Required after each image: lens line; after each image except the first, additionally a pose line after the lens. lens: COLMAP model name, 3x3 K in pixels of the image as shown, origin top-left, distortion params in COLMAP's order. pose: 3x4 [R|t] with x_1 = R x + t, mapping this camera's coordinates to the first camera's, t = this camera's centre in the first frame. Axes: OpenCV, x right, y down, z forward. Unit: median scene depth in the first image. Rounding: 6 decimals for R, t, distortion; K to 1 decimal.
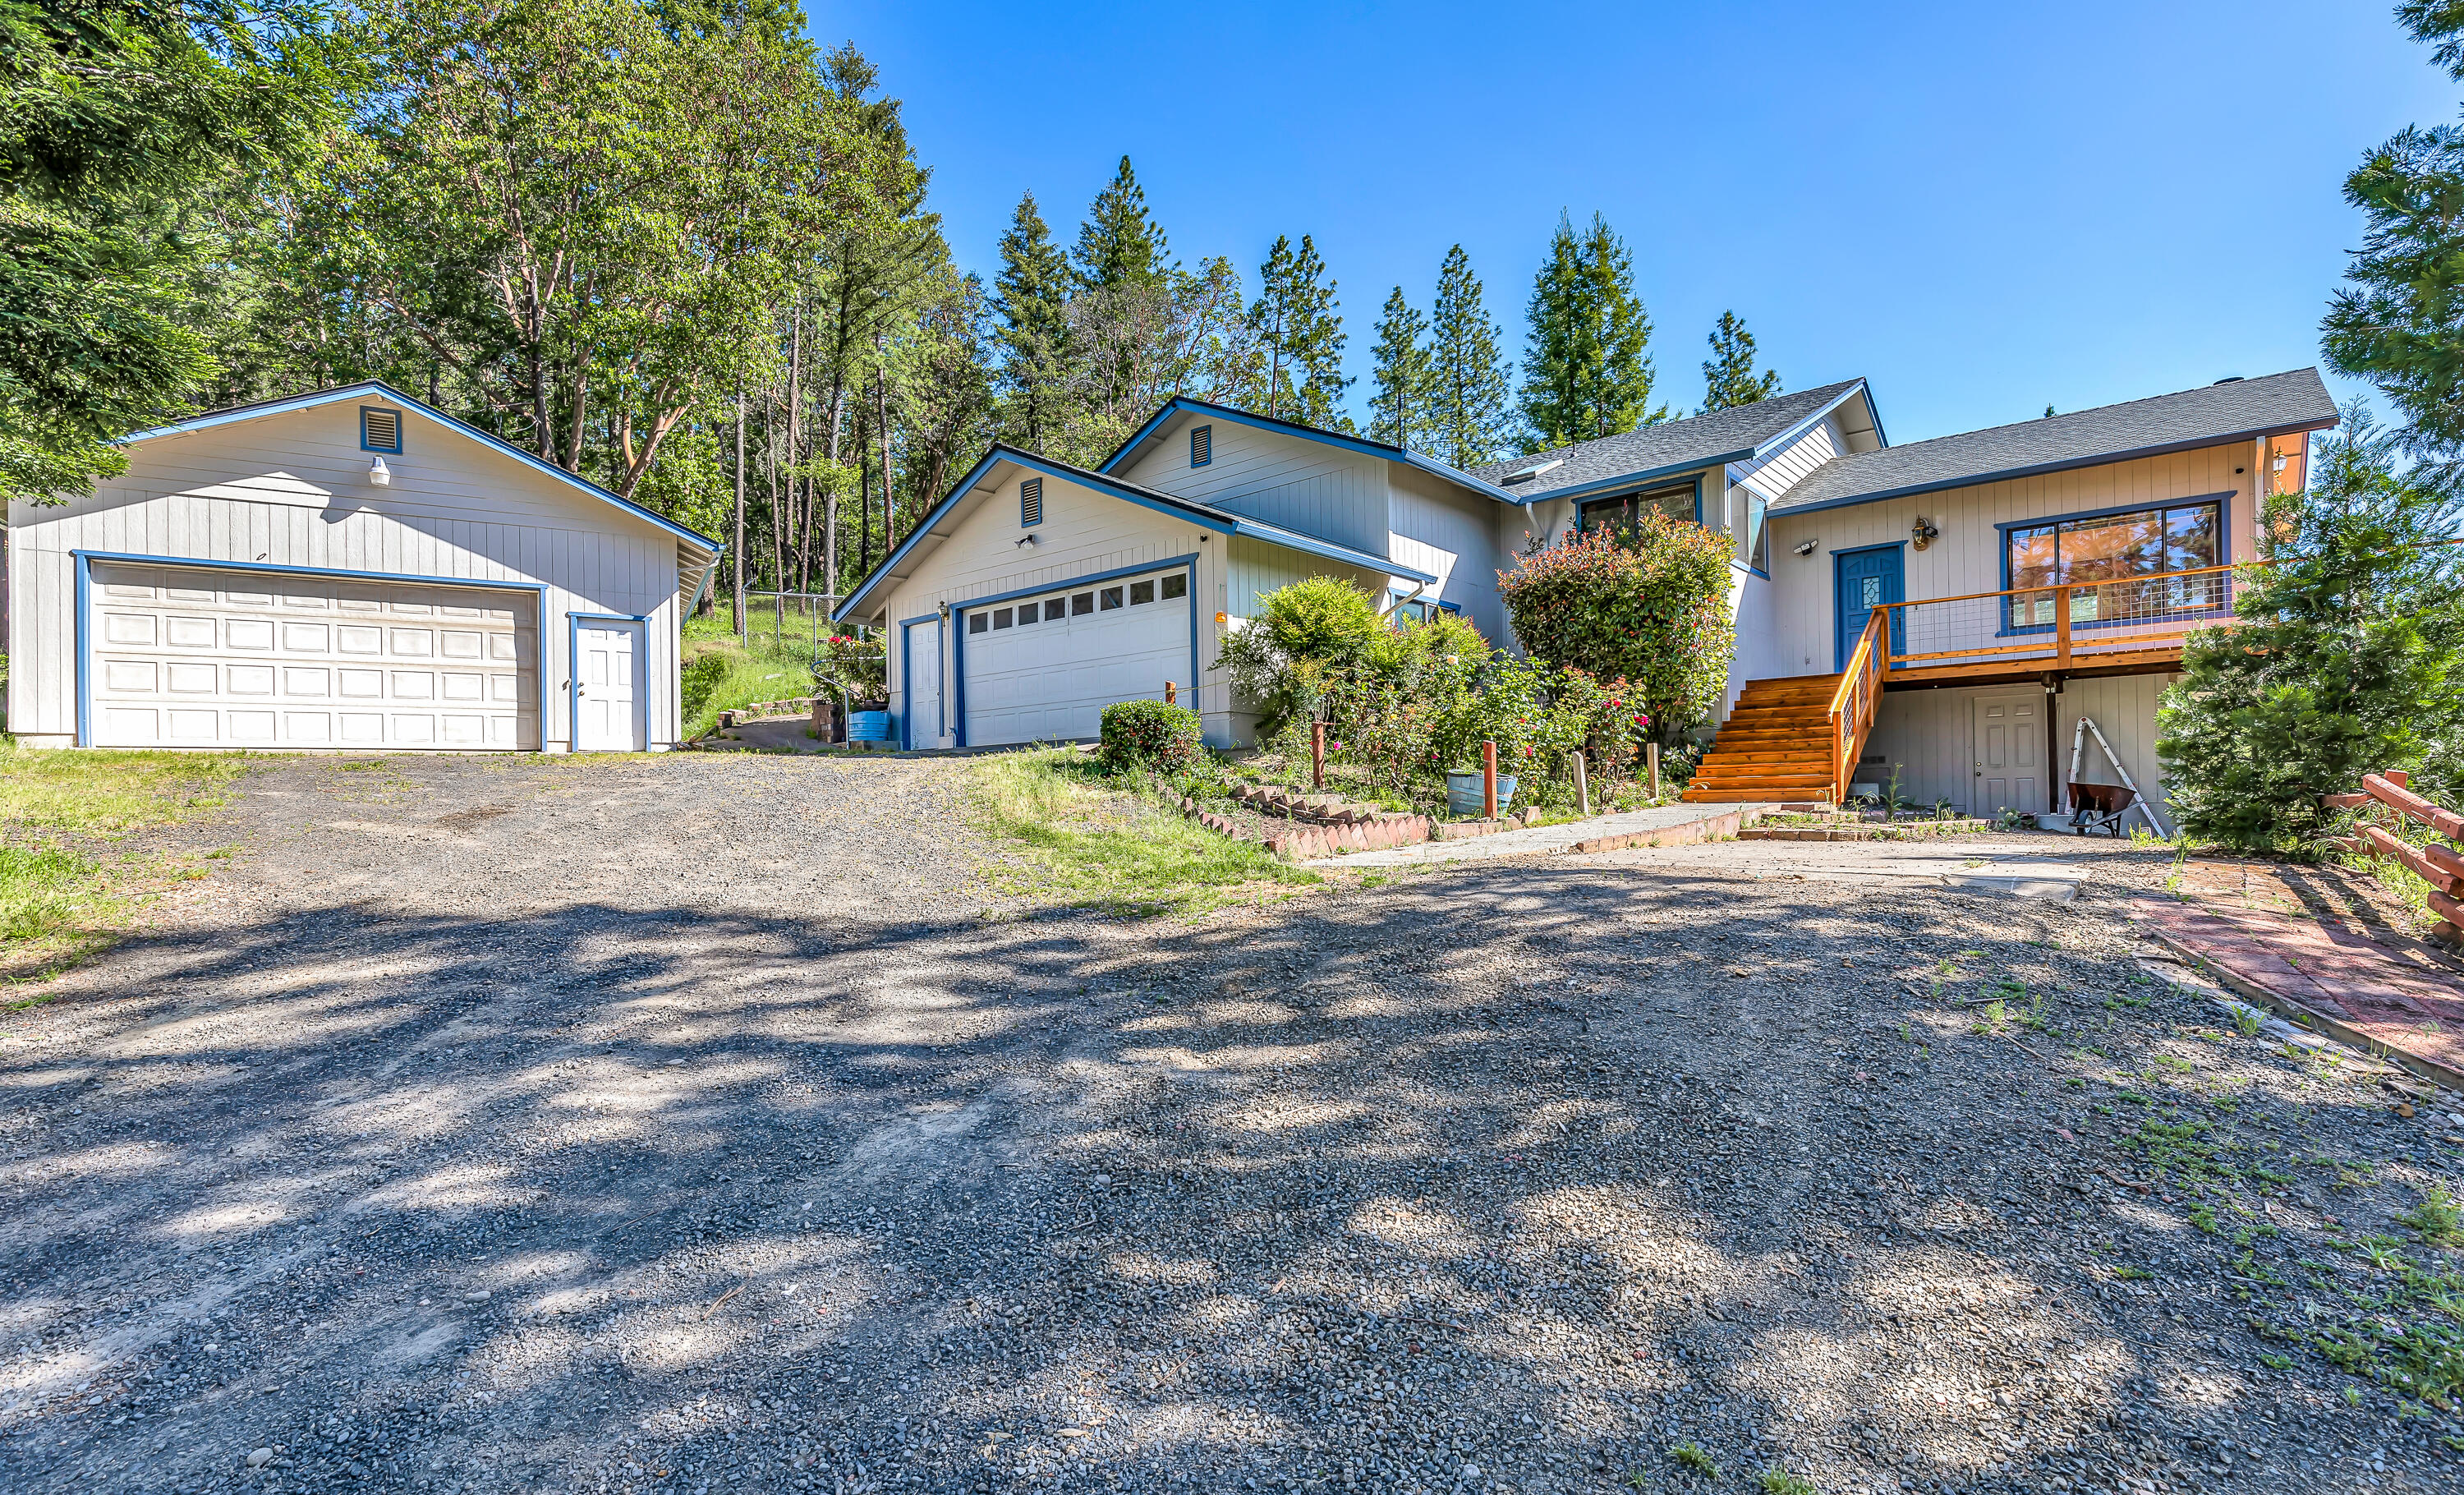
lens RADIAL K [[1130.2, 0, 1231.2], [0, 1130.2, 807.0], [0, 0, 1]] dist [0.004960, 0.000390]
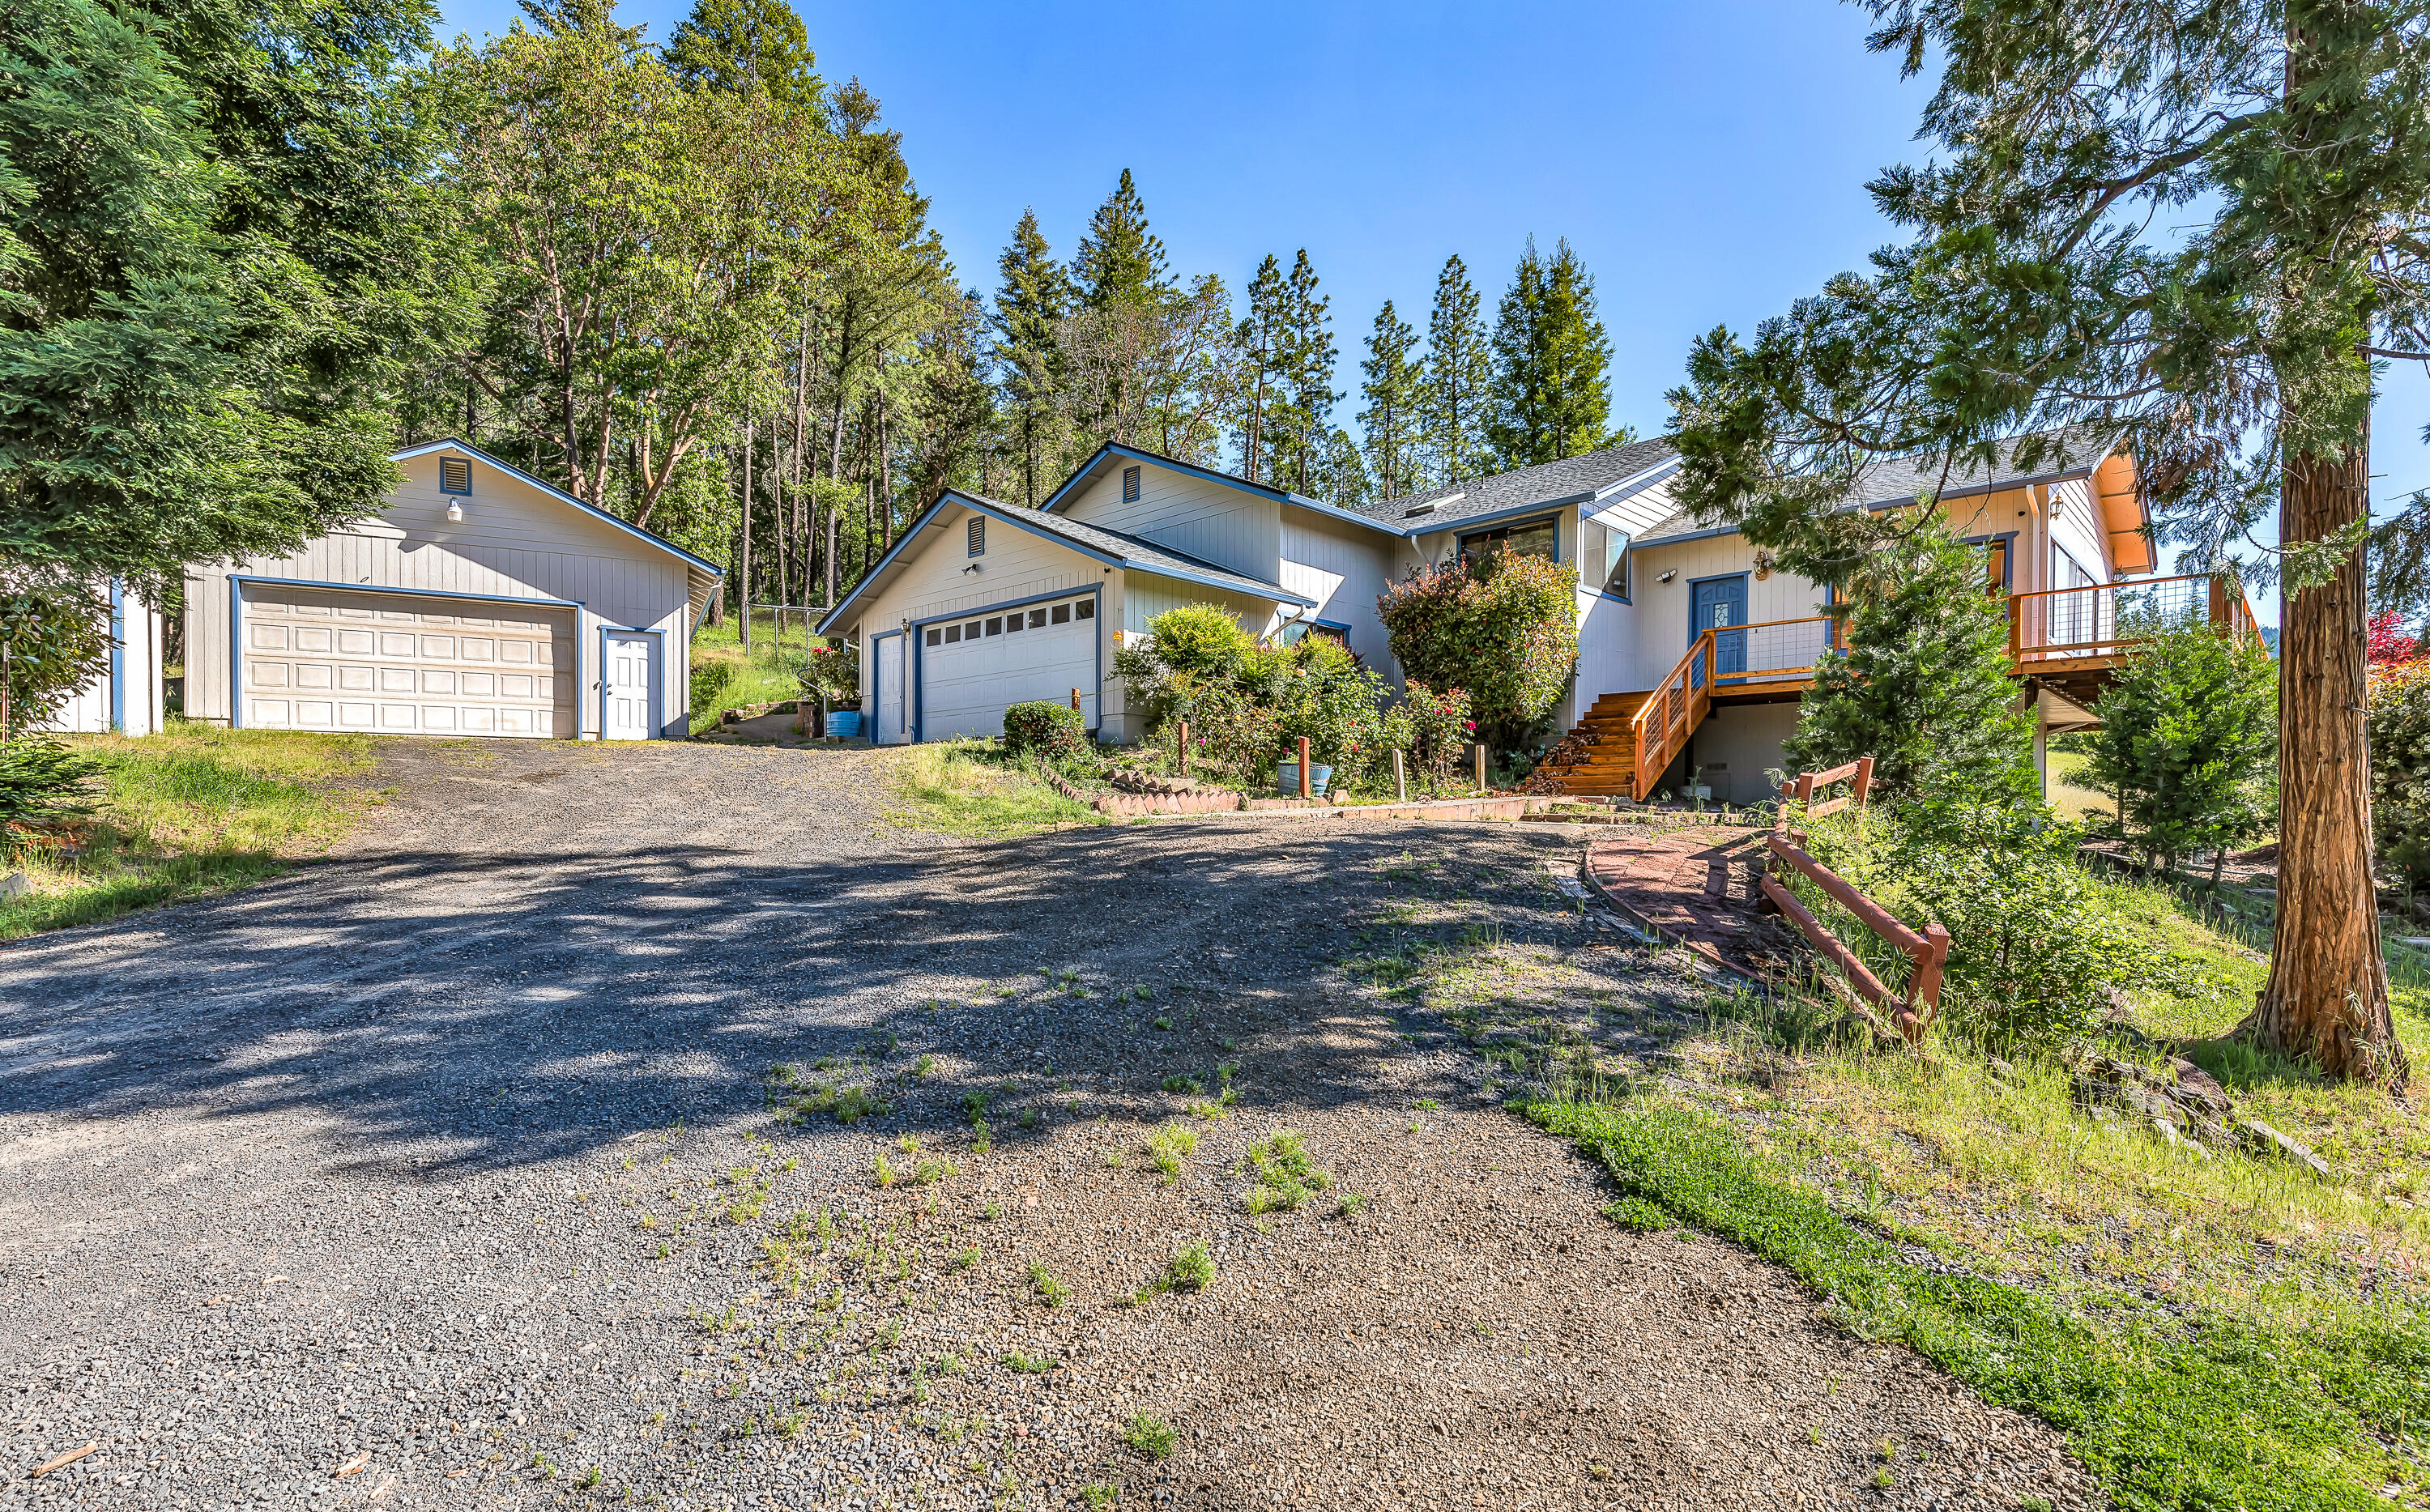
lens RADIAL K [[1161.4, 0, 1164.6], [0, 1161.4, 850.9], [0, 0, 1]] dist [0.004669, -0.000138]
pose [[0.997547, 0.021310, -0.066681, 0.096932], [-0.019724, 0.999509, 0.024347, 0.024648], [0.067168, -0.022972, 0.997477, -0.189235]]
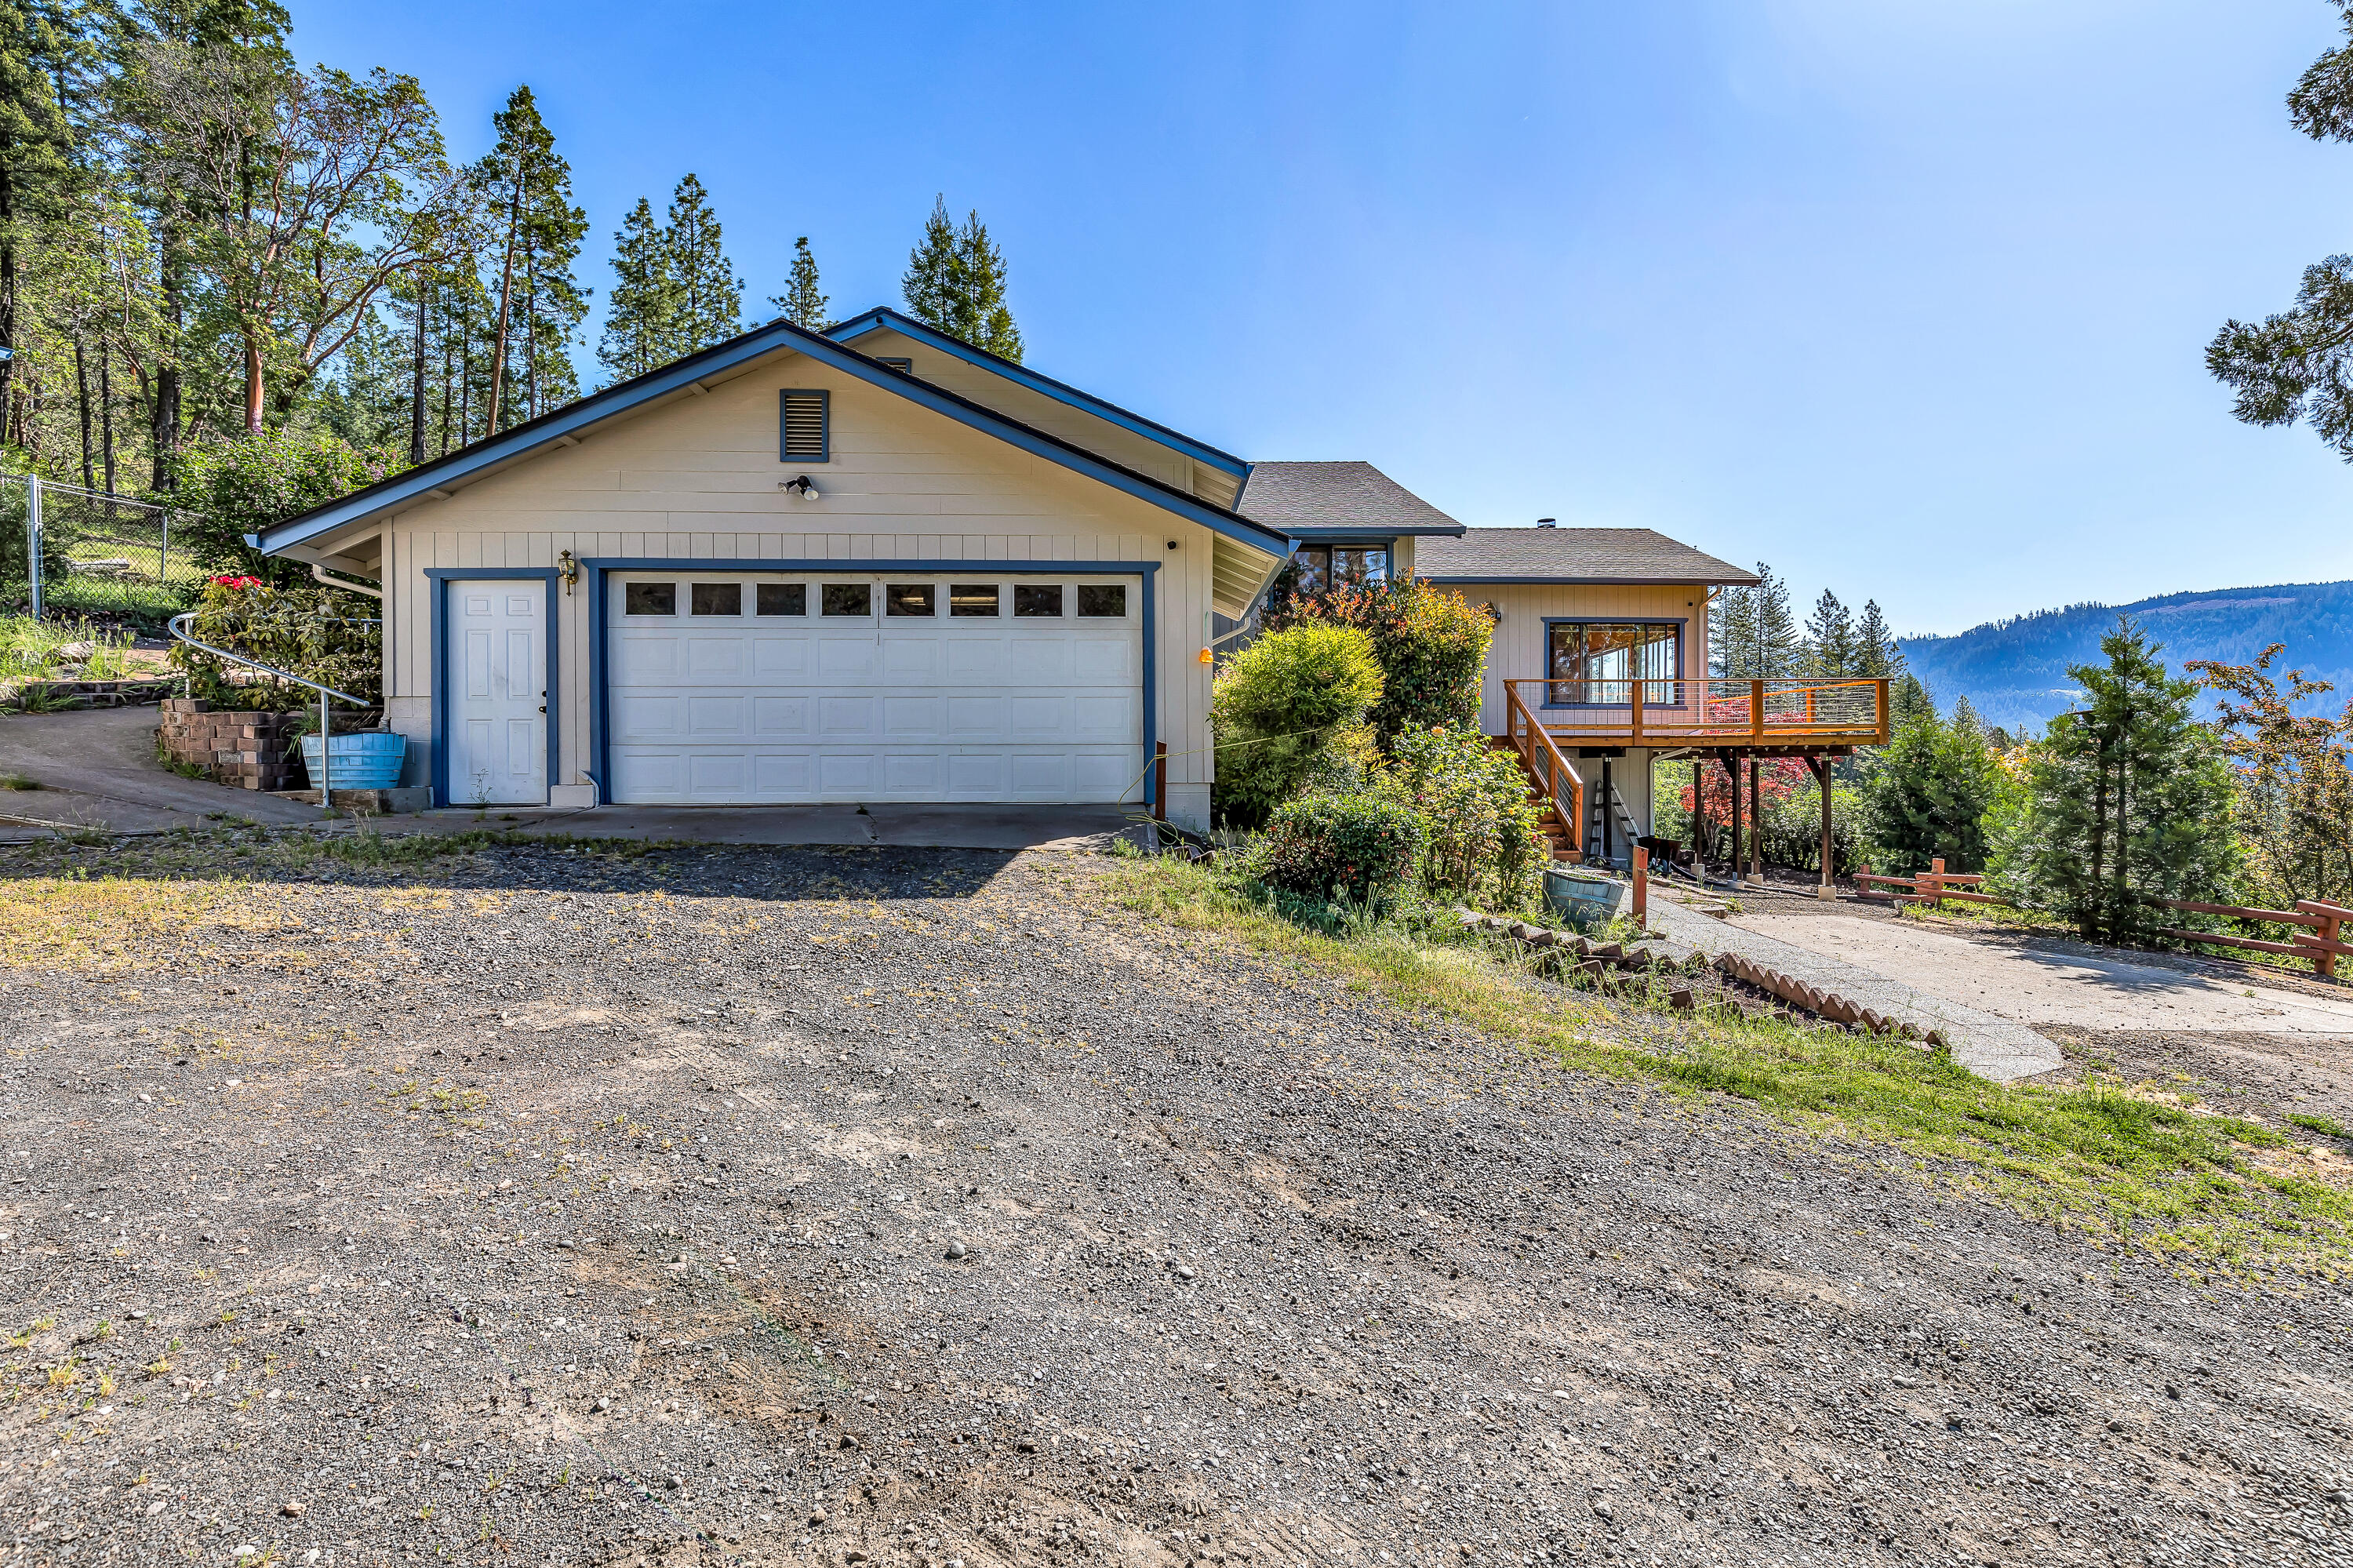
lens RADIAL K [[1084.3, 0, 1155.9], [0, 1084.3, 805.9], [0, 0, 1]] dist [0.015534, -0.007967]
pose [[0.751994, -0.007116, 0.659132, -0.379112], [-0.010204, 0.999696, 0.022434, -0.063656], [-0.659091, -0.023596, 0.751693, 0.360379]]
